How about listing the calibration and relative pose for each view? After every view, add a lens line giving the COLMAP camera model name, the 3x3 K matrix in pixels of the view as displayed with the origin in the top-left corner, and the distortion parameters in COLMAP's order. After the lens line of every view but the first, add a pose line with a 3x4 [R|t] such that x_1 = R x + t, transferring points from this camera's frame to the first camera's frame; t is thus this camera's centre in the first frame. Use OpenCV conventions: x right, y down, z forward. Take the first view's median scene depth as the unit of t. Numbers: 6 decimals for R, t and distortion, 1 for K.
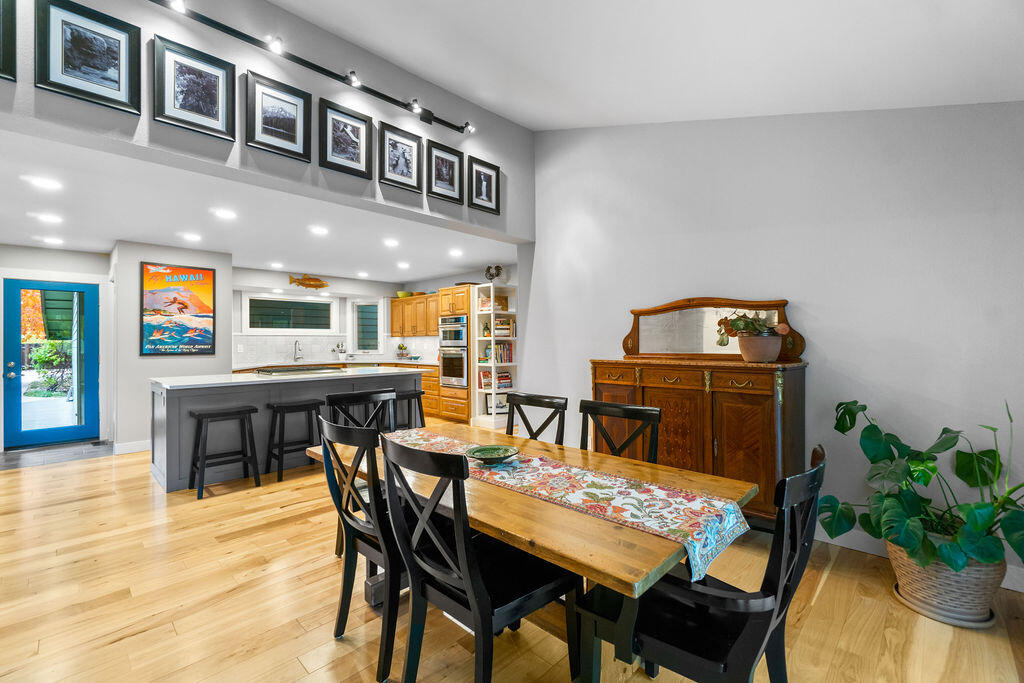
lens RADIAL K [[441.7, 0, 508.9], [0, 441.7, 338.4], [0, 0, 1]] dist [-0.001115, 0.000050]
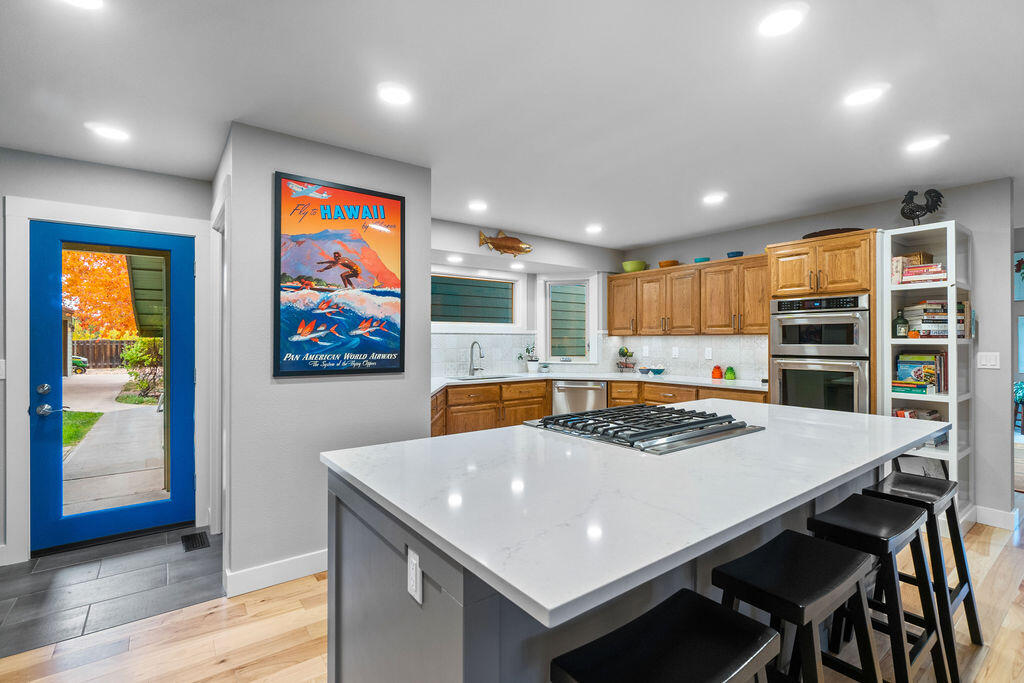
lens RADIAL K [[460.0, 0, 499.8], [0, 460.0, 340.5], [0, 0, 1]] dist [-0.003081, -0.000327]
pose [[0.988017, 0.006201, -0.154221, -0.410710], [-0.004816, 0.999945, 0.009355, -0.003114], [0.154270, -0.008501, 0.987992, 0.436508]]
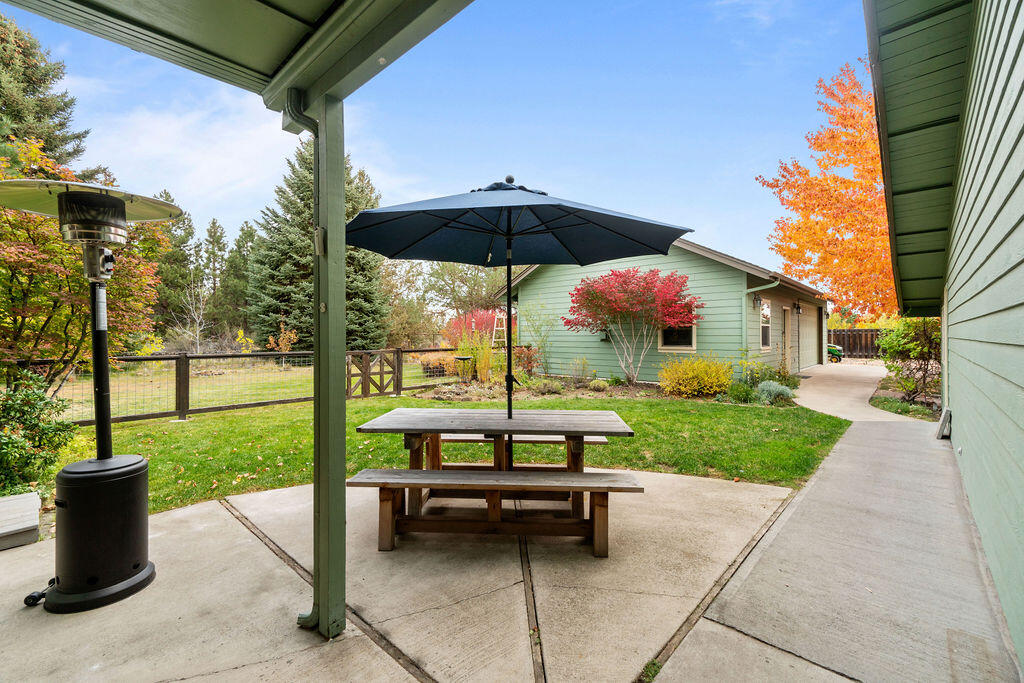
lens RADIAL K [[443.5, 0, 515.5], [0, 443.5, 330.6], [0, 0, 1]] dist [-0.002928, -0.000223]
pose [[0.041257, 0.000030, -0.999149, -0.923055], [0.010978, 0.999940, 0.000484, 0.033957], [0.999088, -0.010989, 0.041254, 0.893068]]
